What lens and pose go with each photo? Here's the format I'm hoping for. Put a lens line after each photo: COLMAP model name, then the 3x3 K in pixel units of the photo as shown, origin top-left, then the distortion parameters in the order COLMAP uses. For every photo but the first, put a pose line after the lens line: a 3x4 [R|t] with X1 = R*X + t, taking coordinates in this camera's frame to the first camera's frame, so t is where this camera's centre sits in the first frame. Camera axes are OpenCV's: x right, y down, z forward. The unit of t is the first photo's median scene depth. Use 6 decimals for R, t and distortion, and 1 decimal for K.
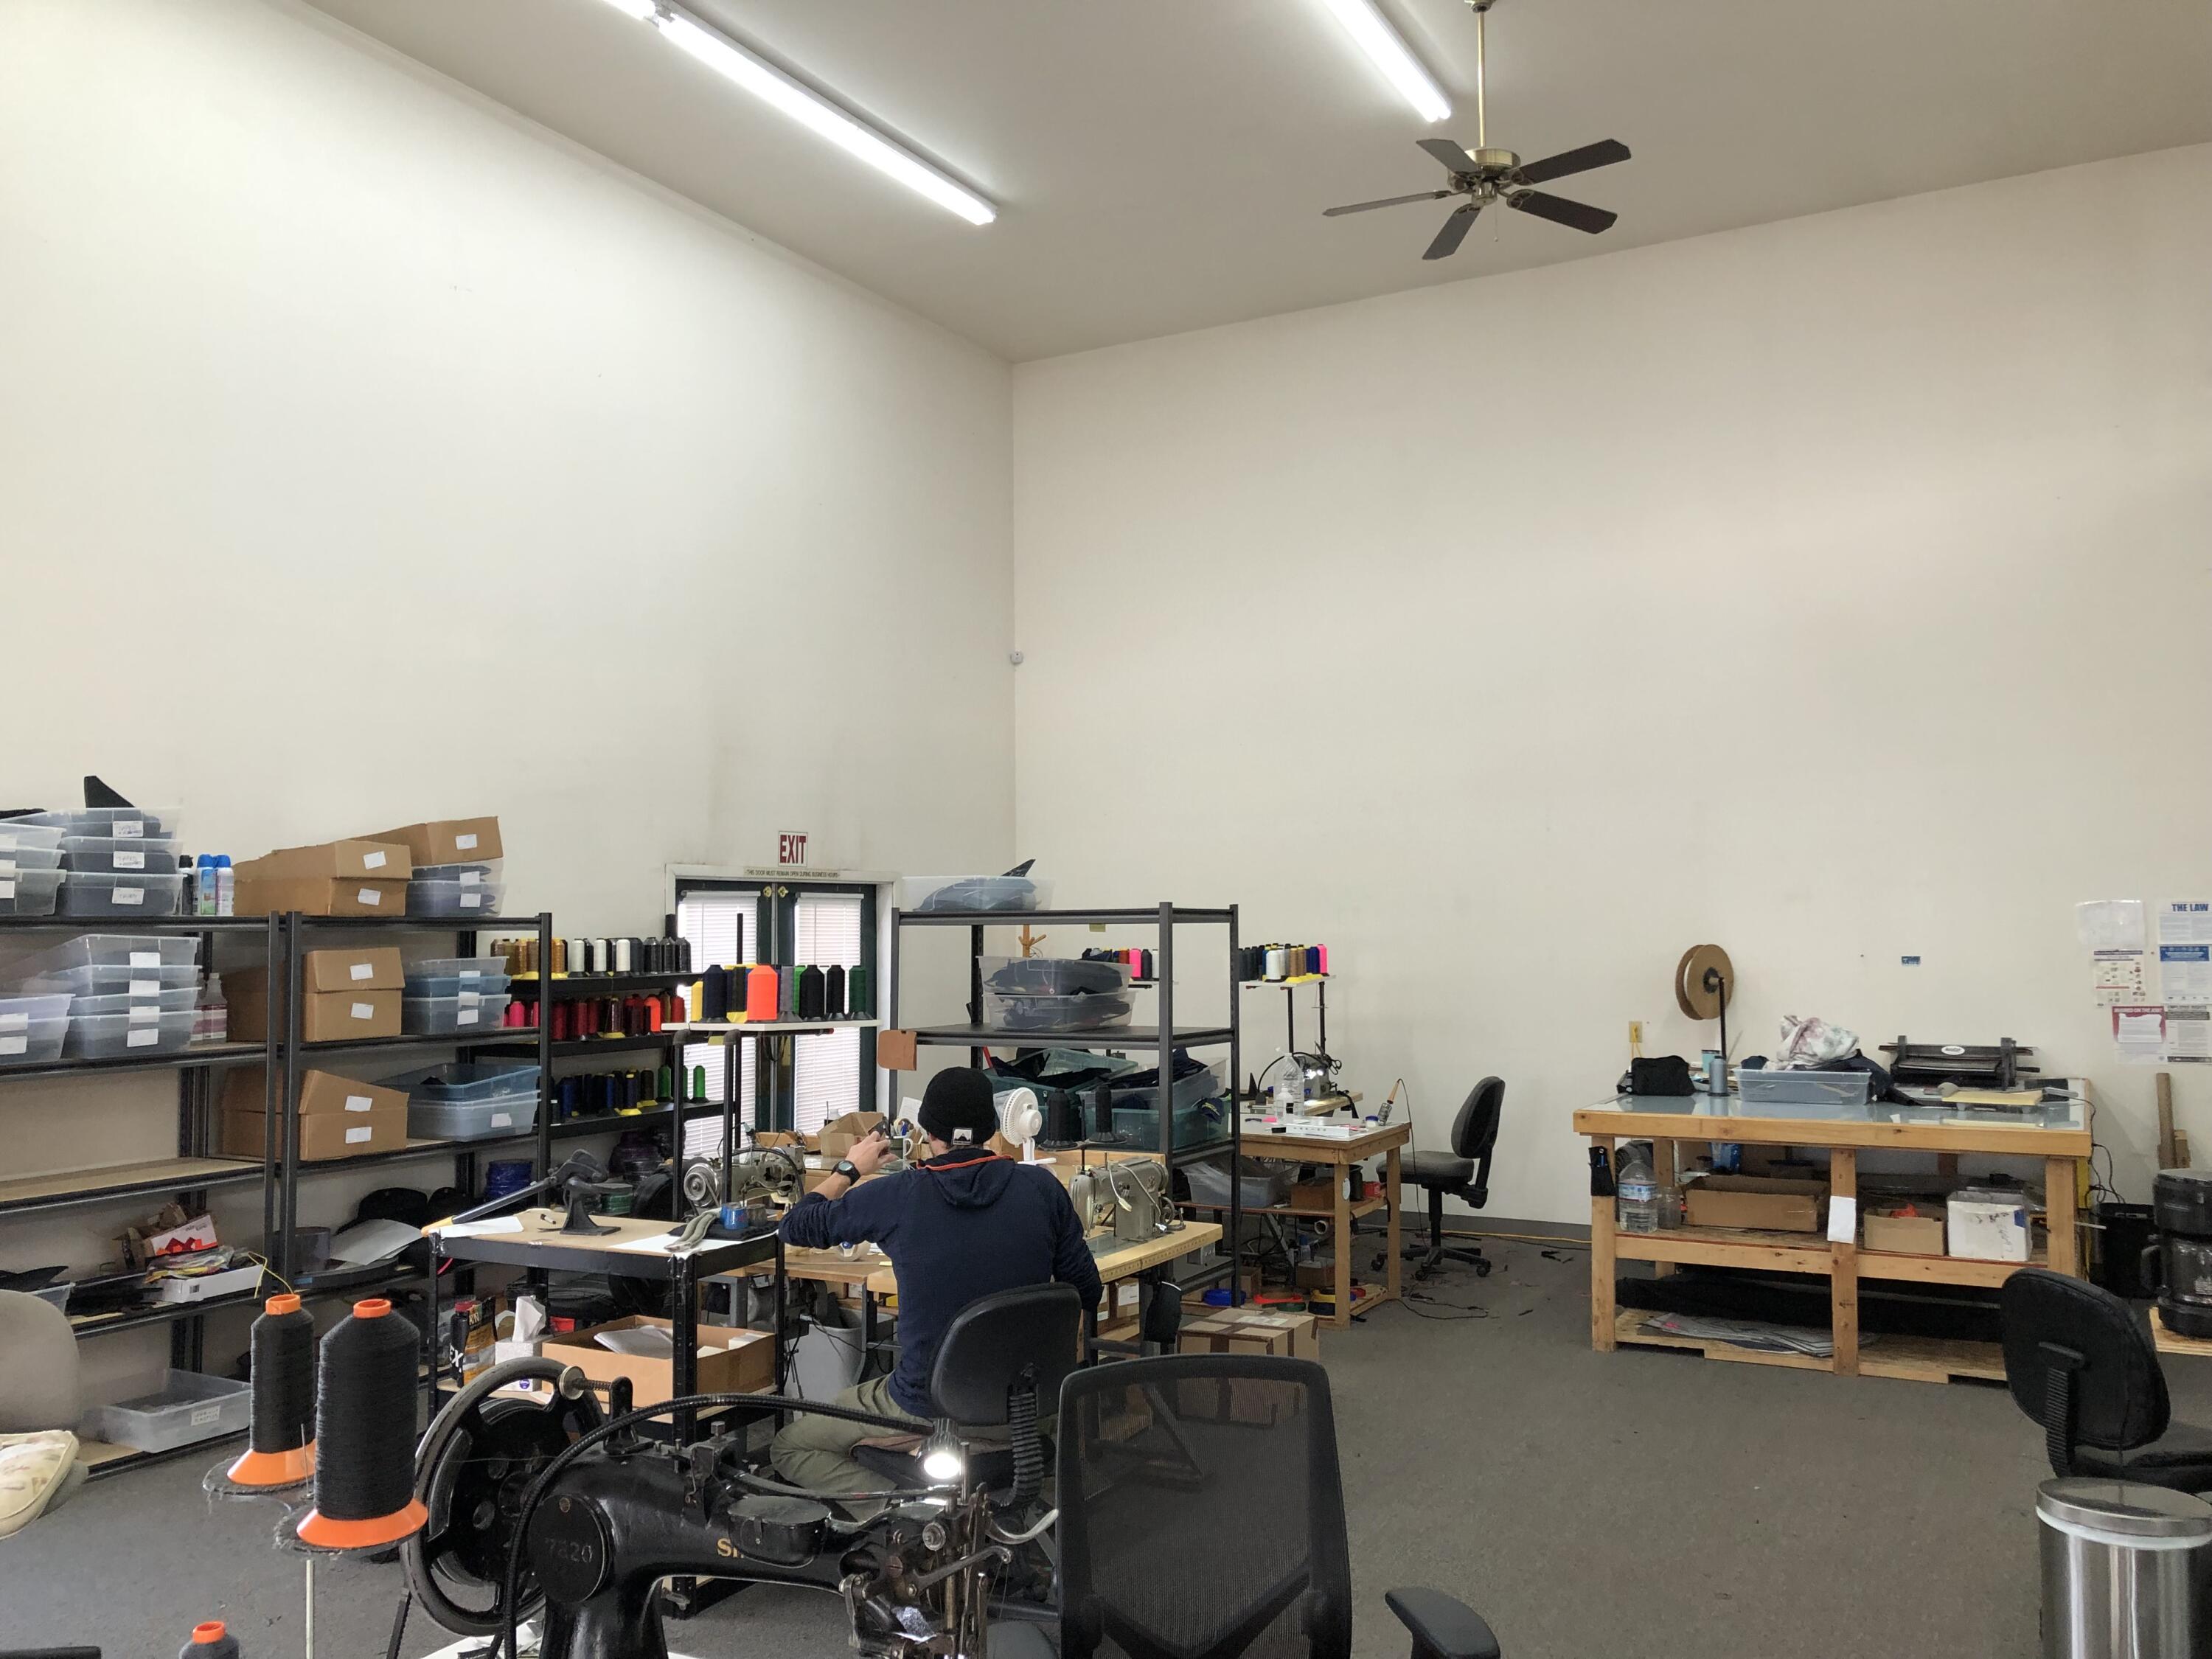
lens RADIAL K [[1782.6, 0, 1106.7], [0, 1782.6, 828.2], [0, 0, 1]] dist [0.007423, 0.000725]
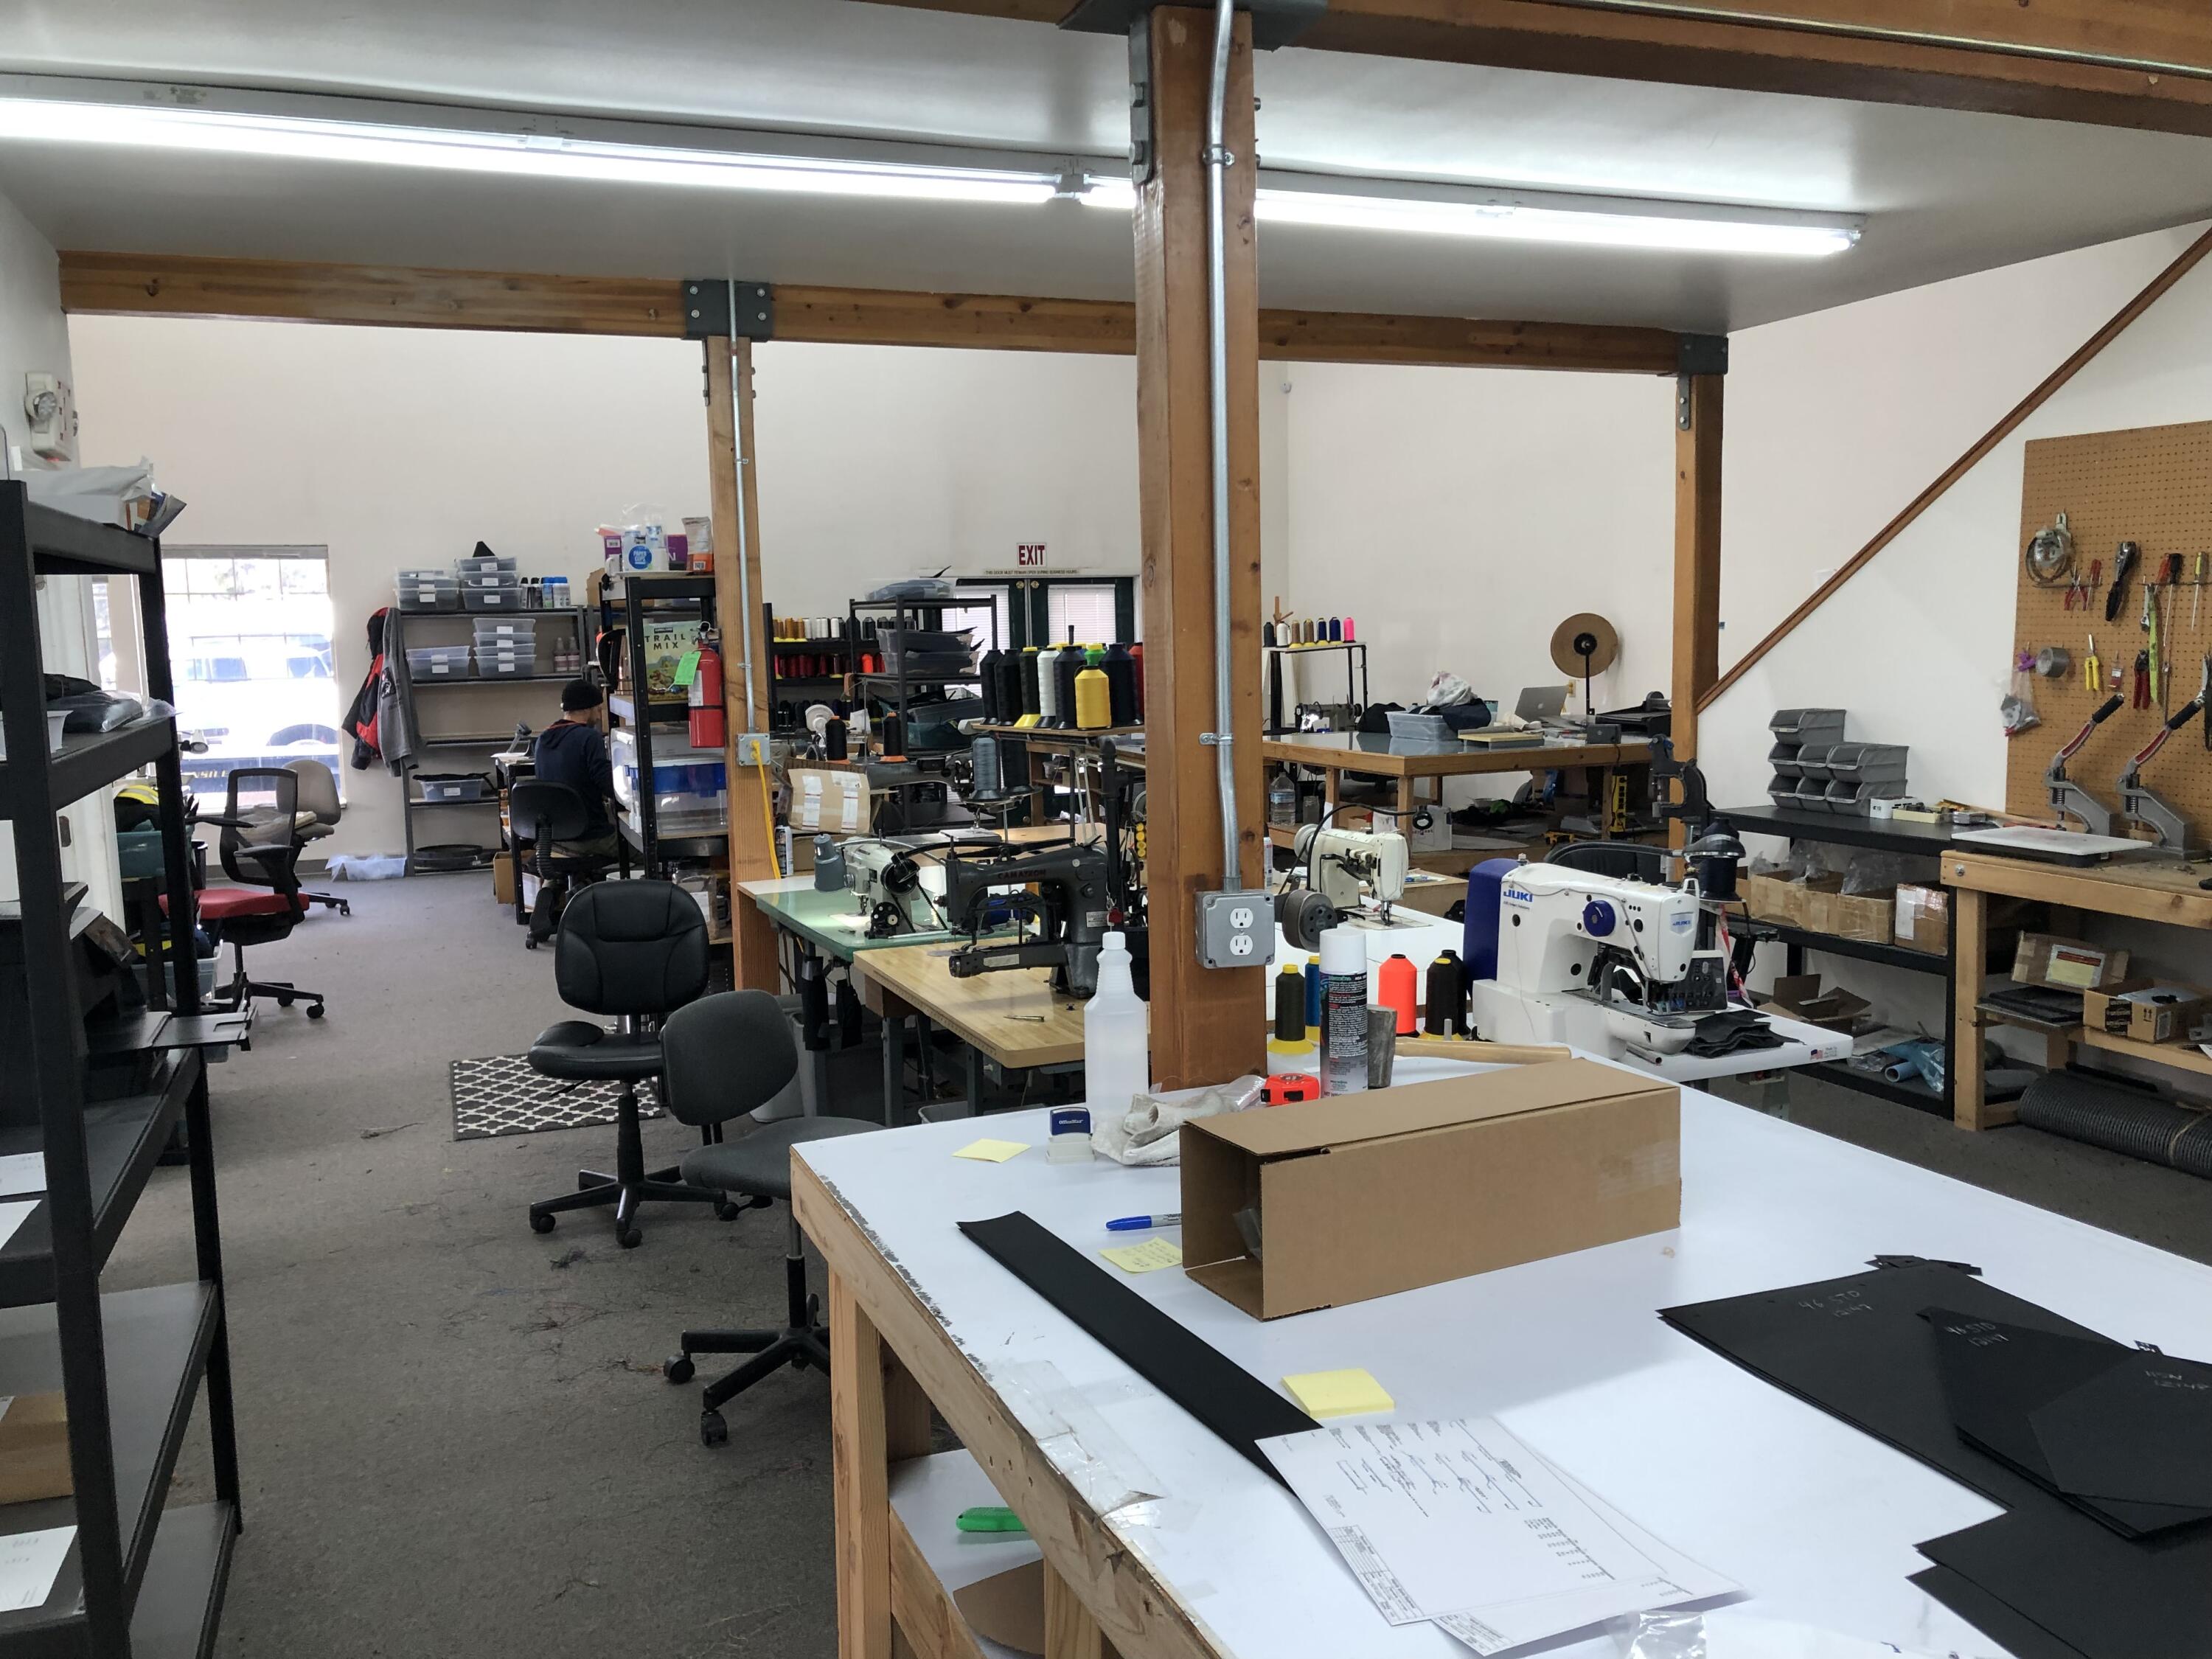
lens RADIAL K [[1782.6, 0, 1101.0], [0, 1782.6, 831.3], [0, 0, 1]] dist [0.007423, 0.000725]
pose [[0.739826, 0.065809, -0.669571, 1.357840], [0.051909, 0.986655, 0.154329, 0.020392], [0.670792, -0.148934, 0.726537, -0.074308]]
